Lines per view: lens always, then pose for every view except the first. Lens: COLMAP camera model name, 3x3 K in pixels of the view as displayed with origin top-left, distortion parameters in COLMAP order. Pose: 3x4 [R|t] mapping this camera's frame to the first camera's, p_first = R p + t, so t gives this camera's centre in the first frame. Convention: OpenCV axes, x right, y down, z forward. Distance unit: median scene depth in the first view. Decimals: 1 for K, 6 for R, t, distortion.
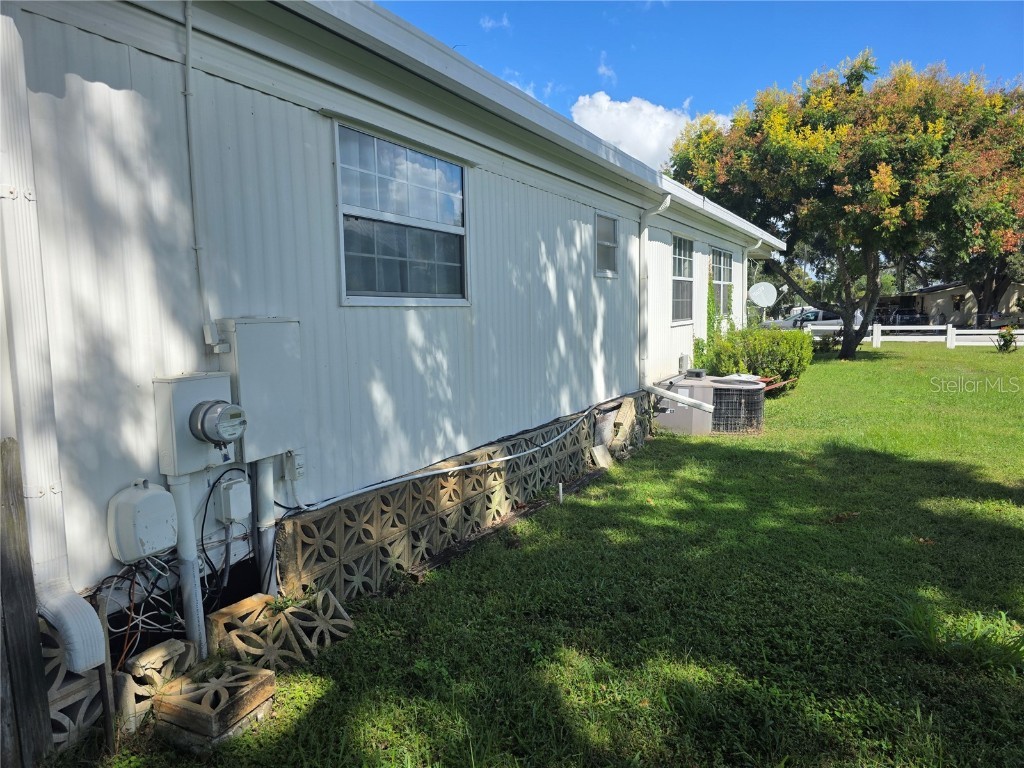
lens RADIAL K [[697.6, 0, 513.5], [0, 697.6, 382.4], [0, 0, 1]] dist [-0.006037, -0.003743]
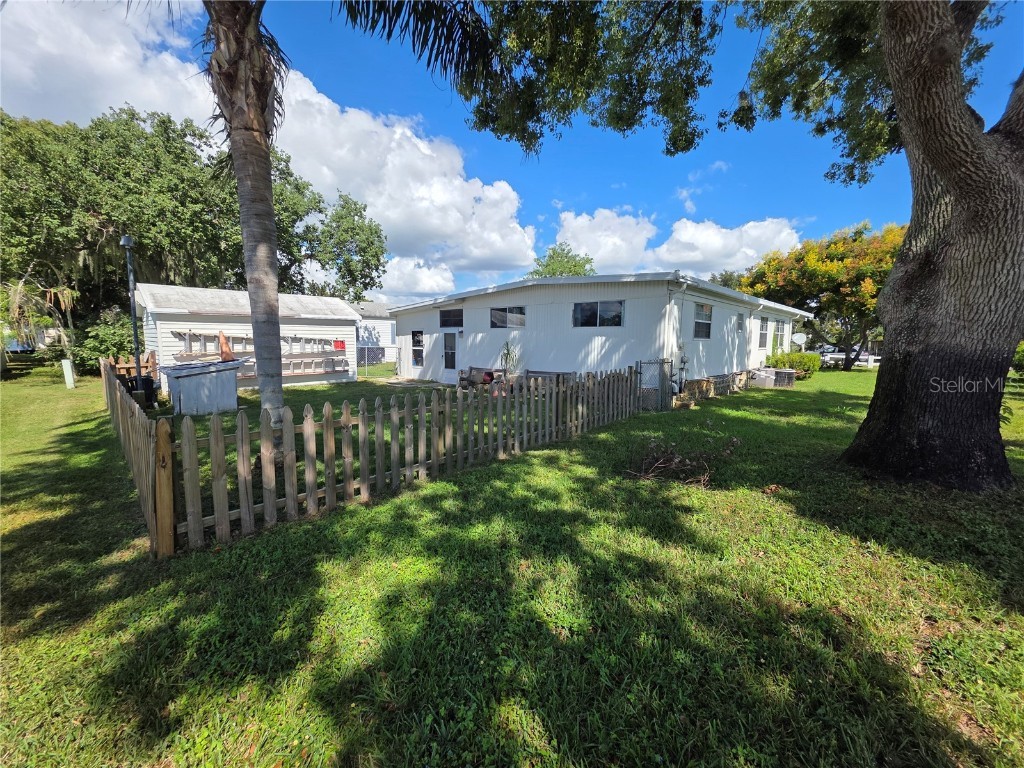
lens RADIAL K [[410.6, 0, 515.7], [0, 410.6, 379.2], [0, 0, 1]] dist [-0.000584, 0.000060]
pose [[0.963959, 0.060746, -0.259022, -0.199397], [-0.061633, 0.998088, 0.004704, 0.064247], [0.258813, 0.011429, 0.965860, -0.597041]]
